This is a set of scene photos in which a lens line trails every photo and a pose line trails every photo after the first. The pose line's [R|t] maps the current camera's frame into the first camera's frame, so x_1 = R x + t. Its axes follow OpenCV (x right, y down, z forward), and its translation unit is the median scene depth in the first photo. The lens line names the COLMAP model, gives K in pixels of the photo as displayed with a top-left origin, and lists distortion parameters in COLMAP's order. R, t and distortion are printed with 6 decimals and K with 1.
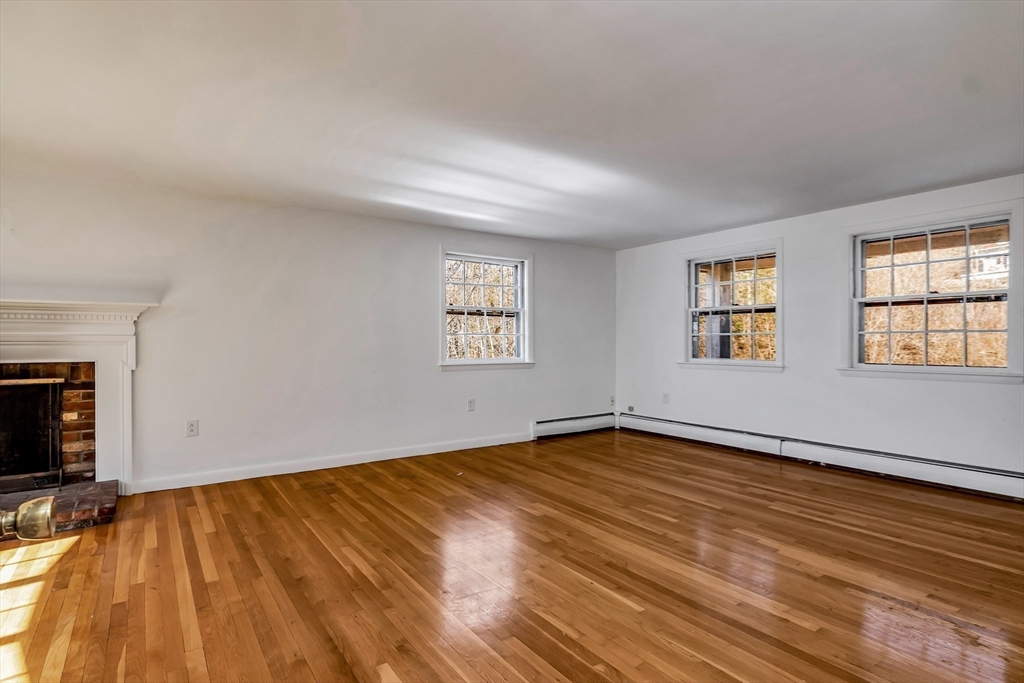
lens RADIAL K [[490.1, 0, 524.8], [0, 490.1, 339.9], [0, 0, 1]] dist [-0.001837, -0.000552]
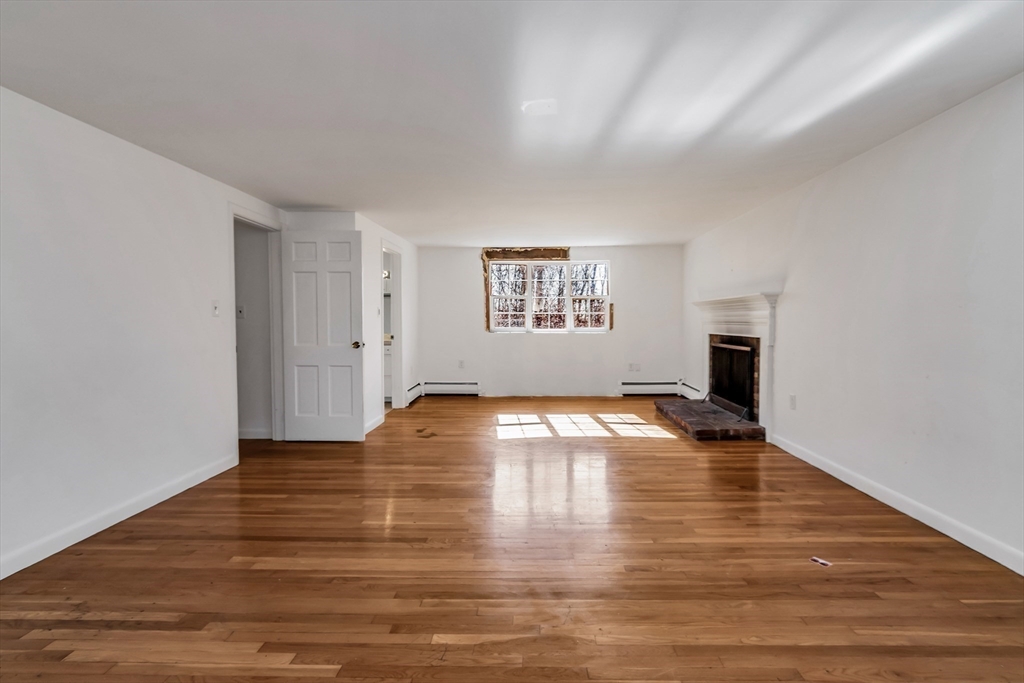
lens RADIAL K [[458.0, 0, 507.6], [0, 458.0, 337.4], [0, 0, 1]] dist [0.001630, 0.000241]
pose [[-0.577512, 0.033279, -0.815704, 0.536152], [0.003222, 0.999254, 0.038486, -0.007854], [0.816376, 0.019598, -0.577188, 1.068613]]
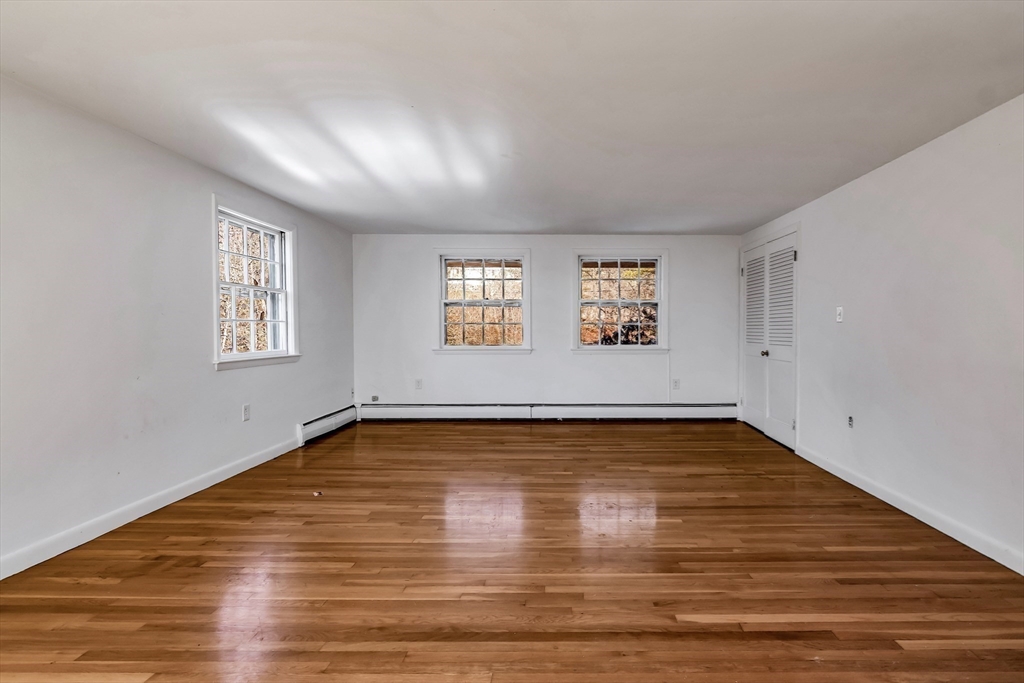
lens RADIAL K [[501.4, 0, 503.0], [0, 501.4, 347.4], [0, 0, 1]] dist [-0.000497, -0.000255]
pose [[0.623915, -0.026265, 0.781051, -0.615193], [-0.002126, 0.999374, 0.035305, 0.003285], [-0.781489, -0.023688, 0.623469, 0.266669]]
